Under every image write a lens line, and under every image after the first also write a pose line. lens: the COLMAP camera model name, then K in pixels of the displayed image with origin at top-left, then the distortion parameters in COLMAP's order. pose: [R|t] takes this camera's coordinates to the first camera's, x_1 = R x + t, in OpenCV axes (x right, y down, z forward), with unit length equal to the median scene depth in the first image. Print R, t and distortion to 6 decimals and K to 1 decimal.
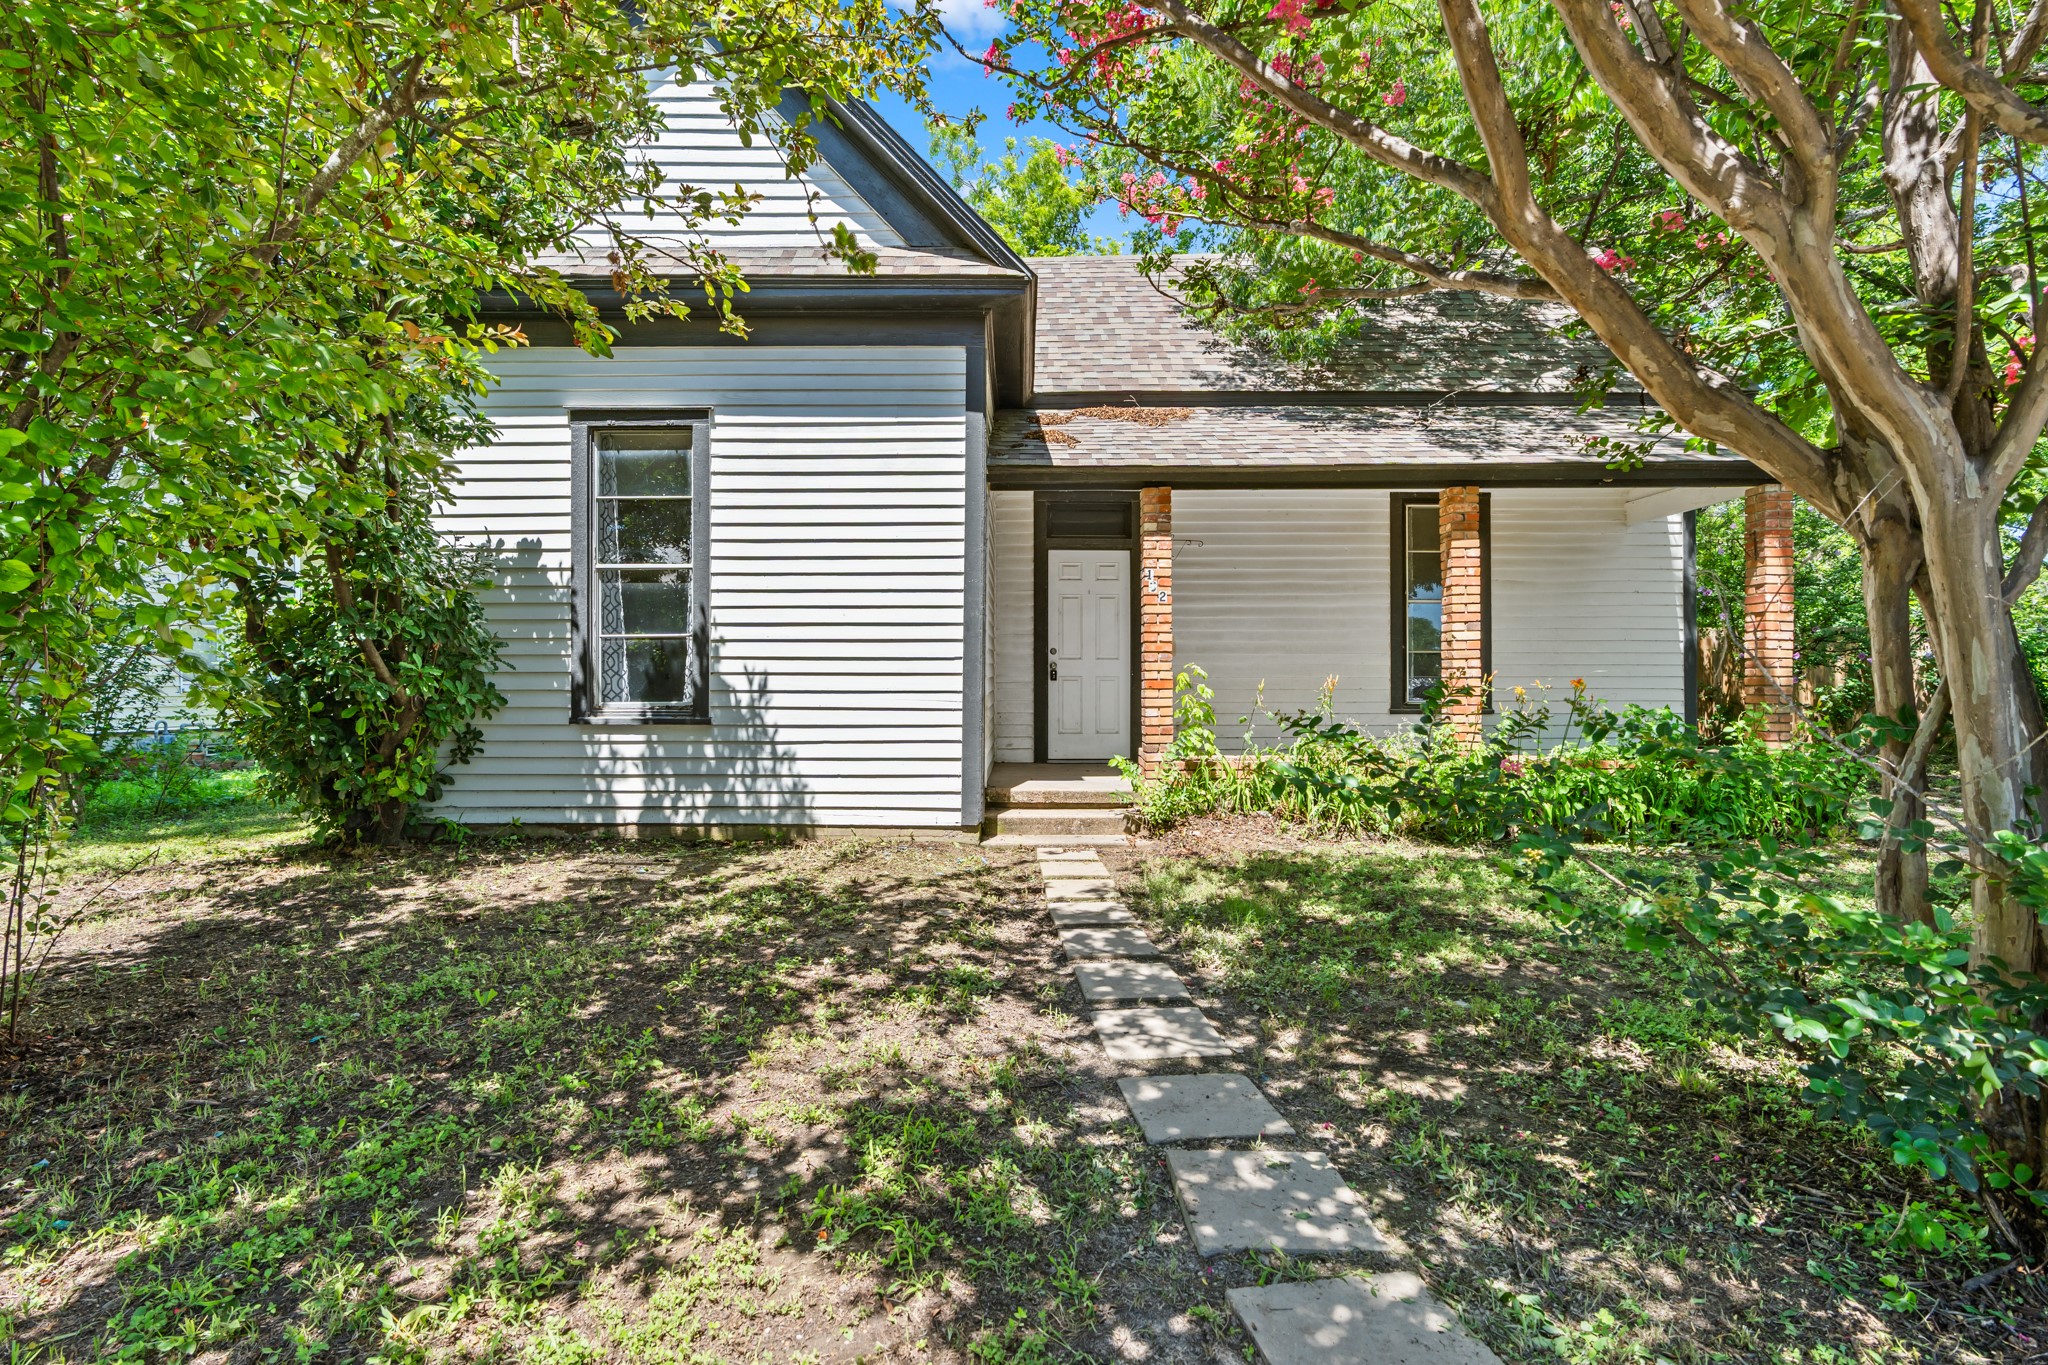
lens RADIAL K [[927.1, 0, 1024.5], [0, 927.1, 680.2], [0, 0, 1]] dist [-0.004085, -0.000035]
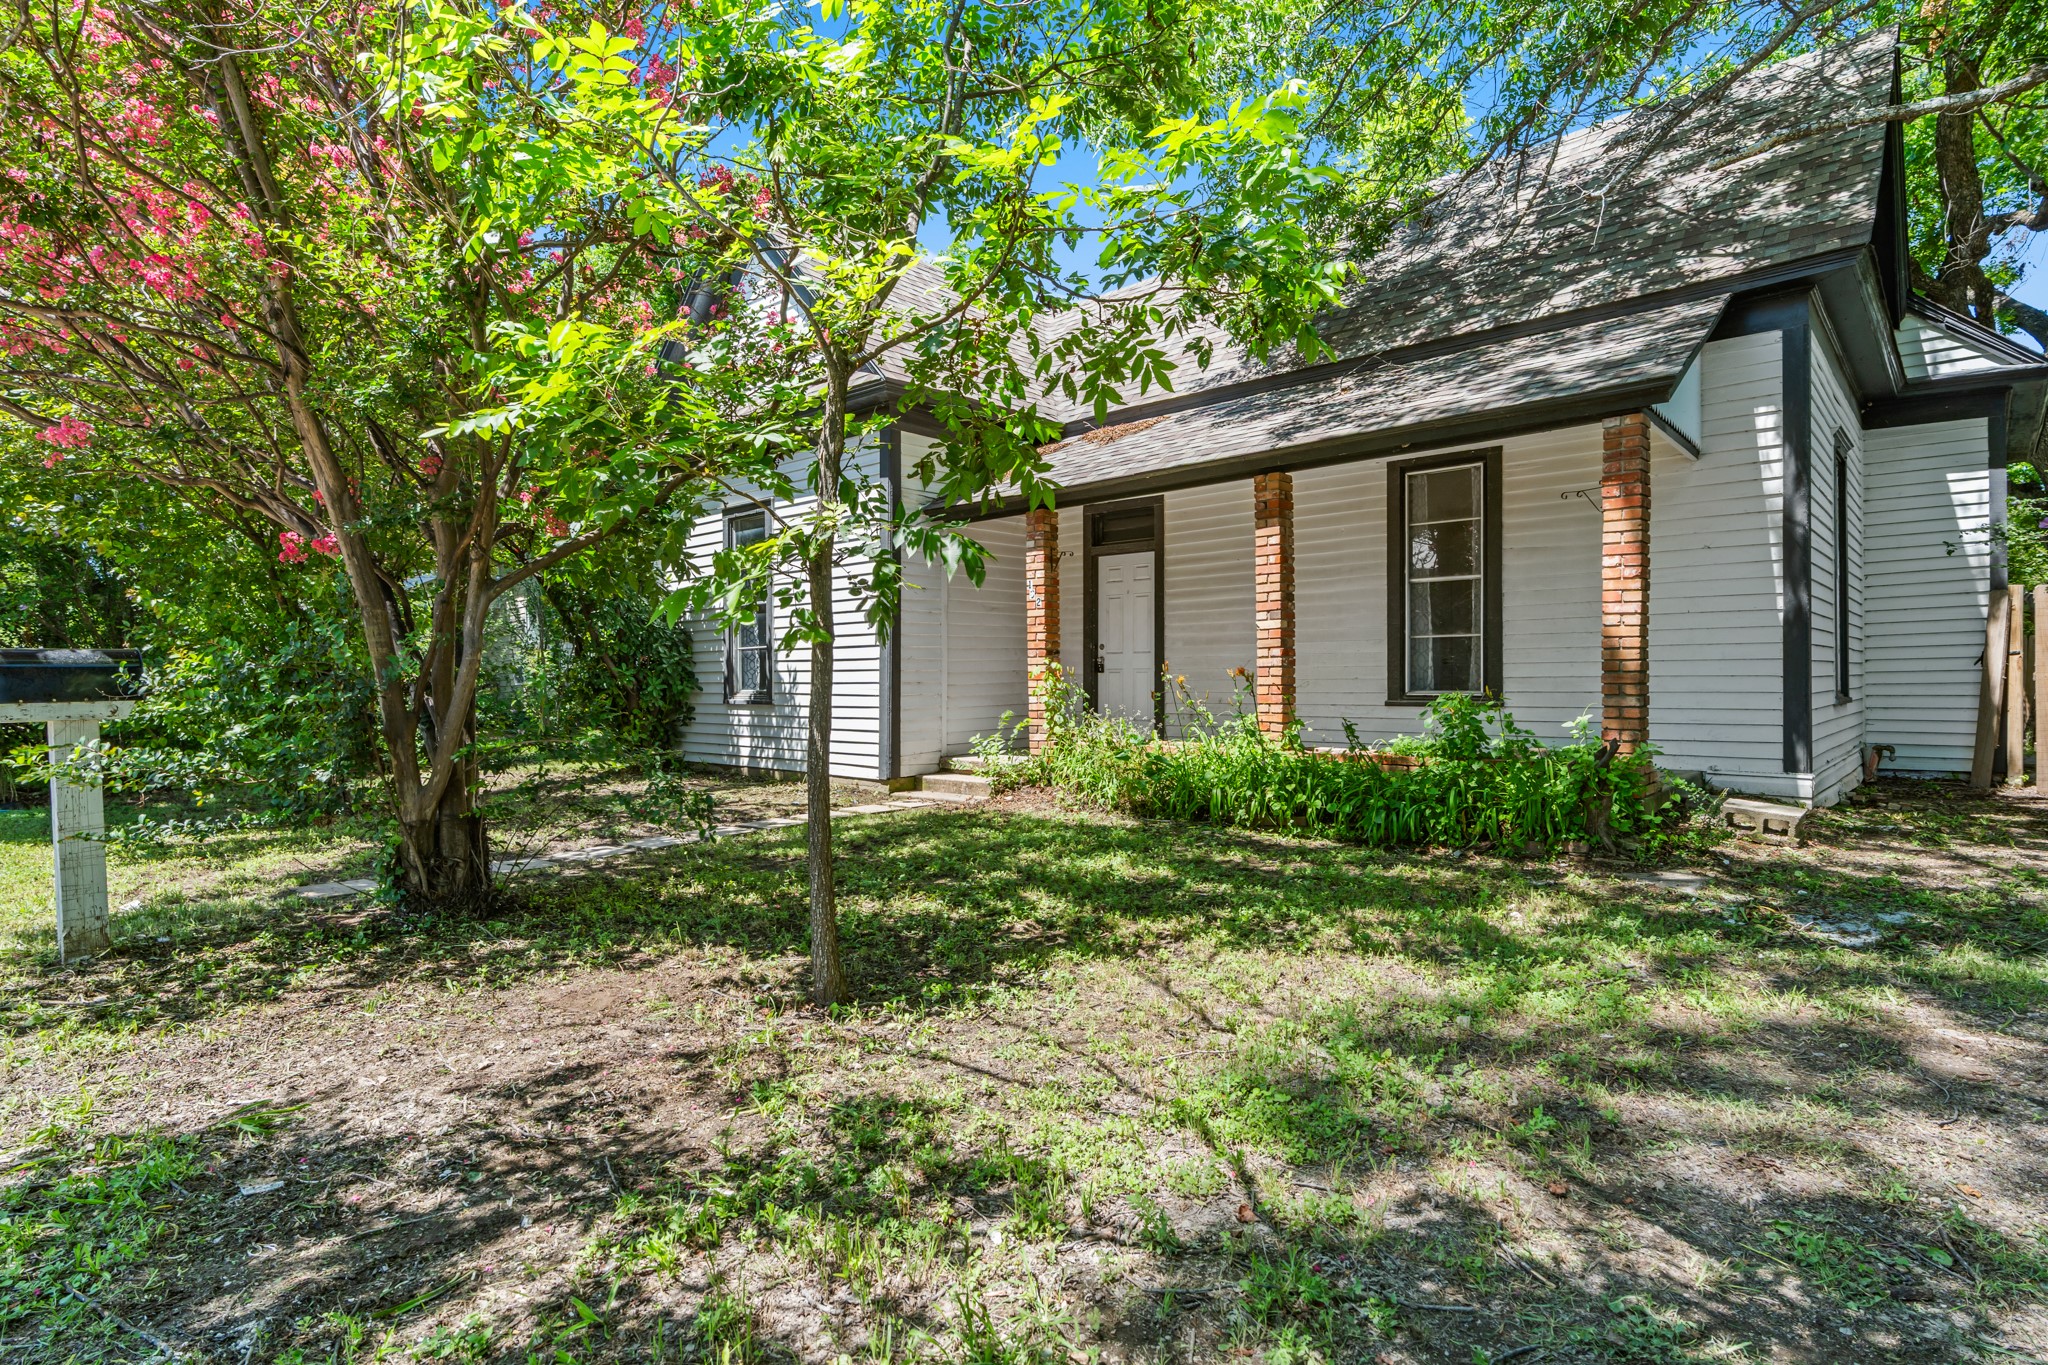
lens RADIAL K [[1122.9, 0, 1020.4], [0, 1122.9, 685.1], [0, 0, 1]] dist [0.001739, 0.000021]
pose [[0.720338, -0.002228, -0.693620, 1.121609], [0.008759, 0.999944, 0.005884, 0.007648], [0.693568, -0.010314, 0.720317, -0.053063]]
